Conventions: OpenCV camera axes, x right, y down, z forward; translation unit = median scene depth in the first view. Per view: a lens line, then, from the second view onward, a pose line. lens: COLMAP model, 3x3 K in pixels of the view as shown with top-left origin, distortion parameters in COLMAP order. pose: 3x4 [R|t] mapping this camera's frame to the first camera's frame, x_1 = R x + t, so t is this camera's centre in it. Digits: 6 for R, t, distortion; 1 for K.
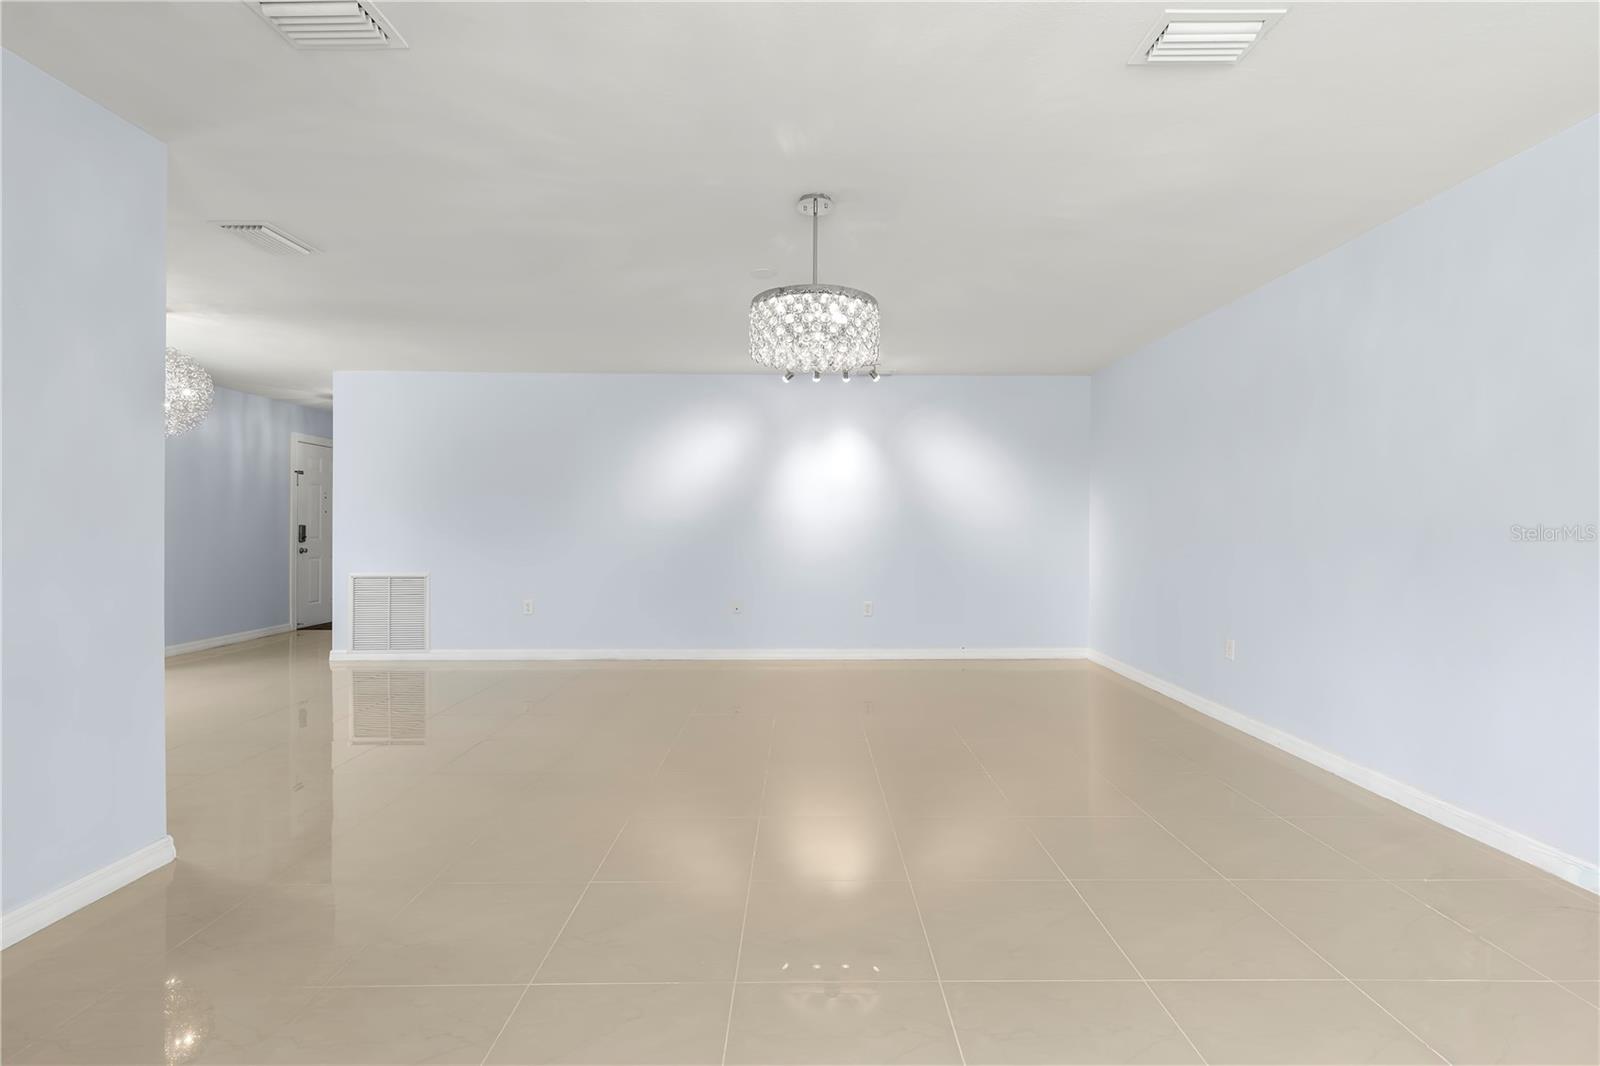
lens RADIAL K [[718.6, 0, 799.4], [0, 718.6, 525.7], [0, 0, 1]] dist [0.001374, 0.000027]
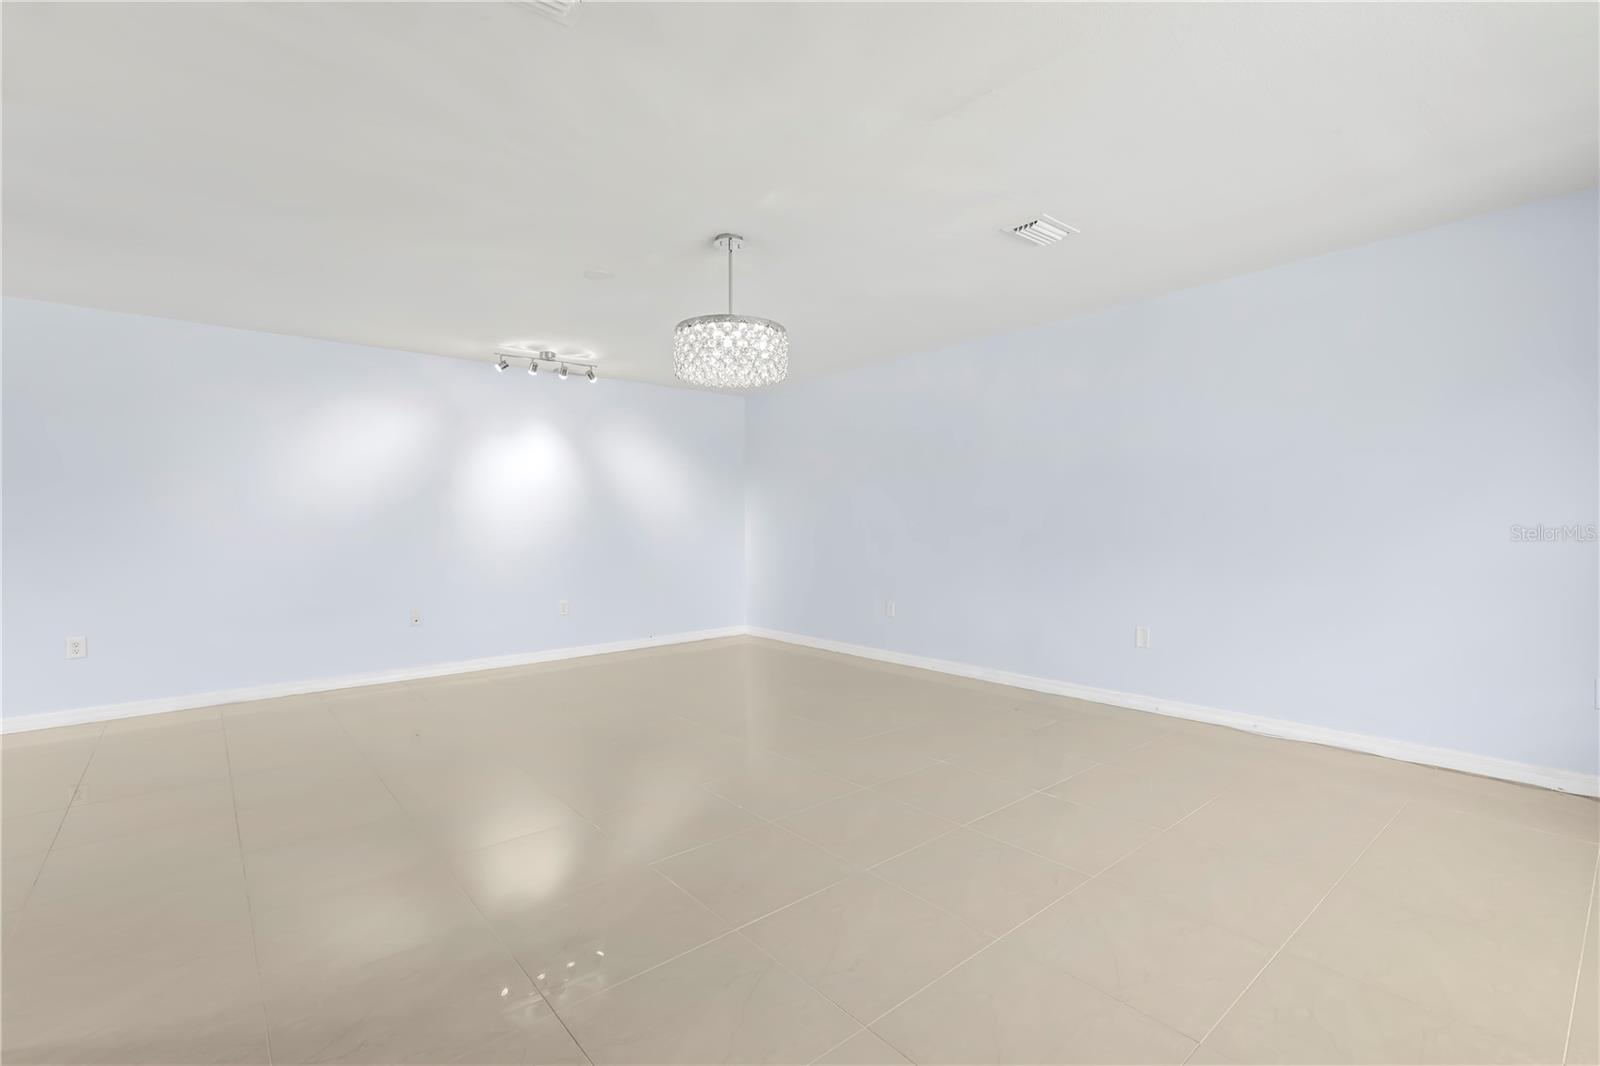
lens RADIAL K [[728.5, 0, 800.0], [0, 728.5, 533.0], [0, 0, 1]] dist [0.001698, 0.000153]
pose [[0.758652, -0.016990, 0.651274, -0.305755], [0.009090, 0.999839, 0.015495, -0.000326], [-0.651432, -0.005835, 0.758684, 0.020443]]
